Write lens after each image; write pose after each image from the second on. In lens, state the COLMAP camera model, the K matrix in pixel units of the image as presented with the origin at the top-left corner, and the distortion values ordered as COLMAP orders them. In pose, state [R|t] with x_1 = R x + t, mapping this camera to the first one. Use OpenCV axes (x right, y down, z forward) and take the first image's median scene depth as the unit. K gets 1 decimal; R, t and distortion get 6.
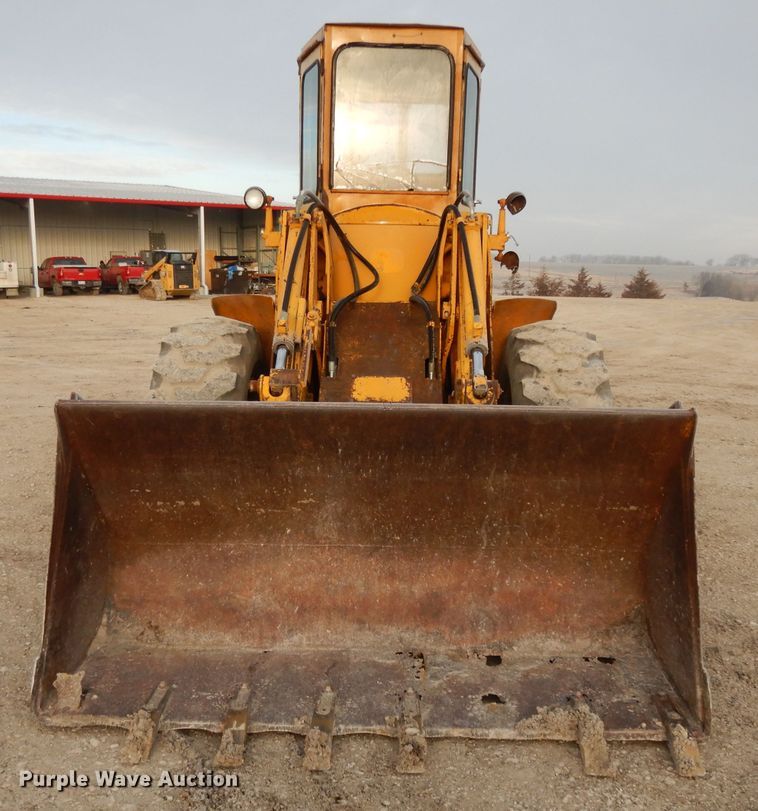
lens RADIAL K [[889.4, 0, 361.7], [0, 889.4, 436.6], [0, 0, 1]] dist [0.018294, 0.000000]
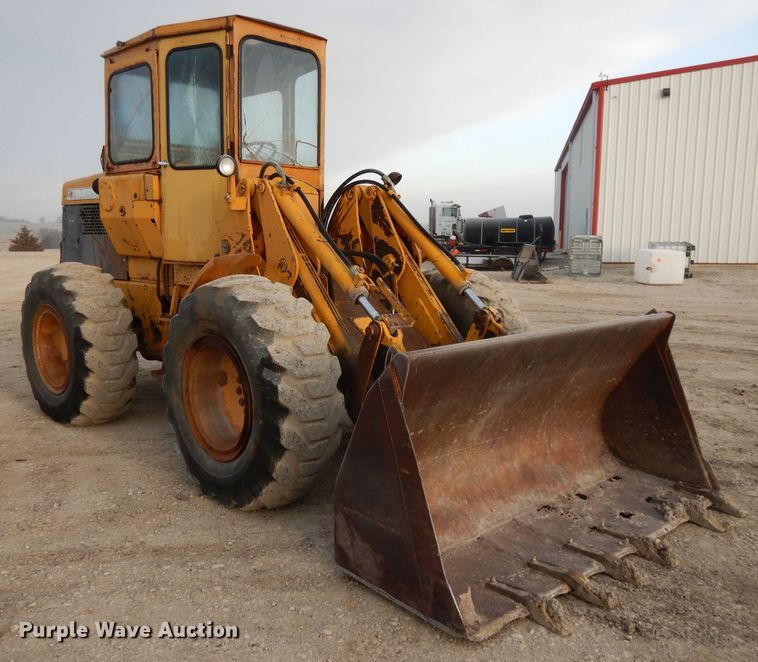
lens RADIAL K [[743.8, 0, 366.8], [0, 743.8, 349.2], [0, 0, 1]] dist [0.006724, 0.000000]
pose [[0.710750, -0.119017, 0.693303, -0.866148], [0.133531, 0.990490, 0.033143, -0.071582], [-0.690655, 0.069021, 0.719883, 0.323650]]
